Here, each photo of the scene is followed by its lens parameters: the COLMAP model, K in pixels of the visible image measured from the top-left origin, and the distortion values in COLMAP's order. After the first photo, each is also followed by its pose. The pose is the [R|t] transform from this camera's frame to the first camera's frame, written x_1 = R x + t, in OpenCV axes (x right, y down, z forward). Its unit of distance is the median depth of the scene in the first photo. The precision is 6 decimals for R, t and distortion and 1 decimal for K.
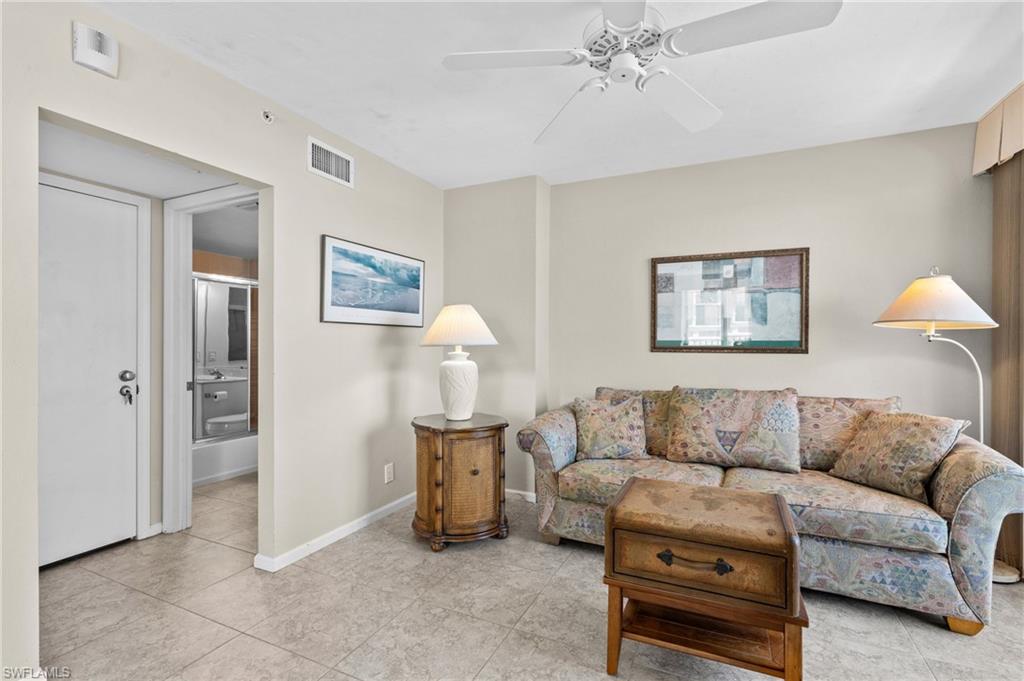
lens RADIAL K [[460.2, 0, 514.6], [0, 460.2, 346.3], [0, 0, 1]] dist [-0.012740, 0.000691]
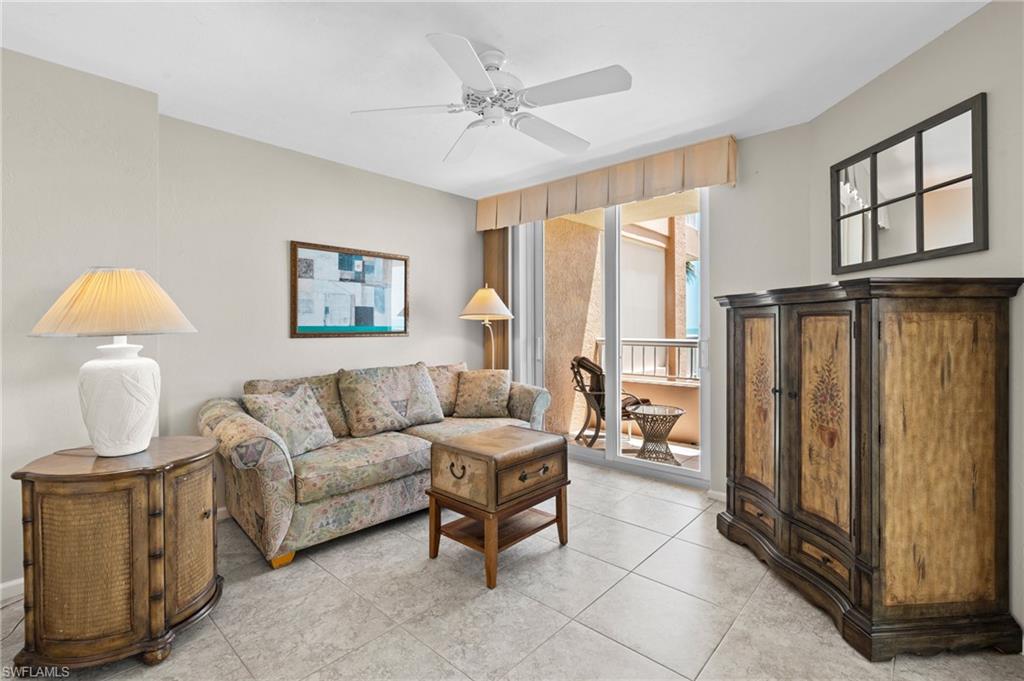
lens RADIAL K [[460.2, 0, 513.6], [0, 460.2, 329.8], [0, 0, 1]] dist [-0.012740, 0.000691]
pose [[0.299636, -0.008461, 0.954016, -0.589070], [0.011217, 0.999923, 0.005345, -0.005895], [-0.953988, 0.009100, 0.299708, 0.331317]]
